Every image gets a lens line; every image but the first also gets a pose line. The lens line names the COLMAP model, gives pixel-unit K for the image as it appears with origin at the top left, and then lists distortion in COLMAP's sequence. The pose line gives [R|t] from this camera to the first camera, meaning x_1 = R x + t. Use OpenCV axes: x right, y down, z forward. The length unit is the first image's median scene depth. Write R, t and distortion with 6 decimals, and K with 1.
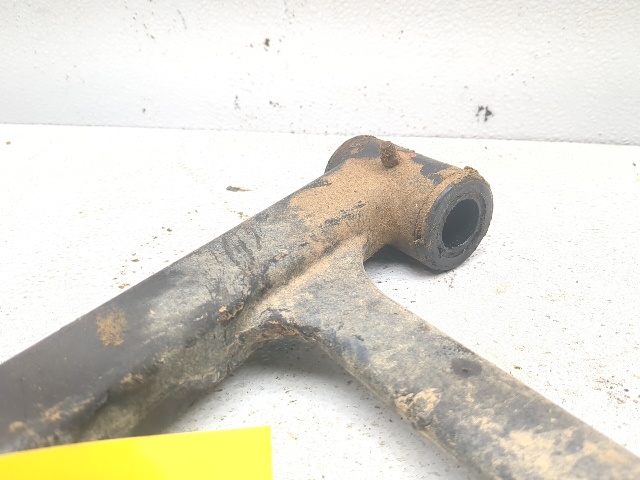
lens RADIAL K [[583.2, 0, 320.9], [0, 583.2, 240.9], [0, 0, 1]] dist [-0.004338, 0.000000]
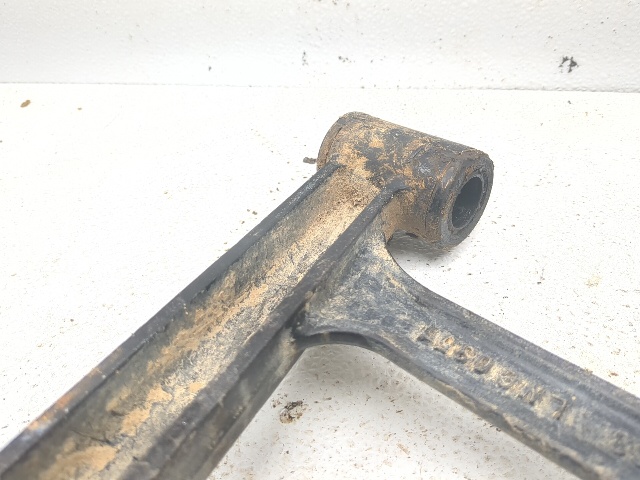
lens RADIAL K [[583.2, 0, 325.0], [0, 583.2, 242.4], [0, 0, 1]] dist [-0.004338, 0.000000]
pose [[0.997115, -0.022493, -0.072503, -0.063847], [0.035143, 0.983361, 0.178230, -0.145983], [0.067288, -0.180264, 0.981314, -0.005099]]
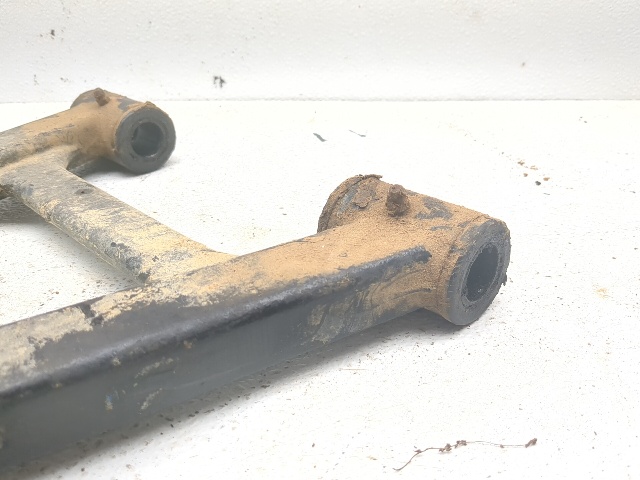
lens RADIAL K [[583.2, 0, 322.5], [0, 583.2, 234.5], [0, 0, 1]] dist [-0.004338, 0.000000]
pose [[0.989339, -0.055999, 0.134432, 0.394623], [0.060310, 0.997781, -0.028209, 0.241342], [-0.132554, 0.036016, 0.990521, -0.469745]]
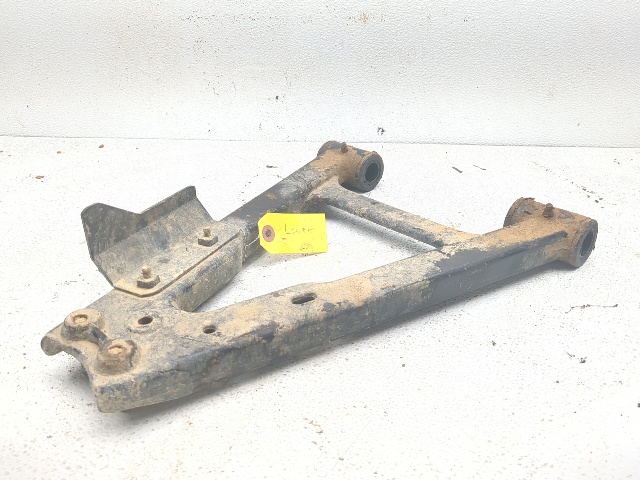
lens RADIAL K [[583.2, 0, 319.0], [0, 583.2, 241.7], [0, 0, 1]] dist [-0.004338, 0.000000]
pose [[0.990000, -0.039605, 0.135392, -0.311865], [0.043270, 0.998769, -0.024234, 0.285262], [-0.134266, 0.029850, 0.990496, -1.334508]]
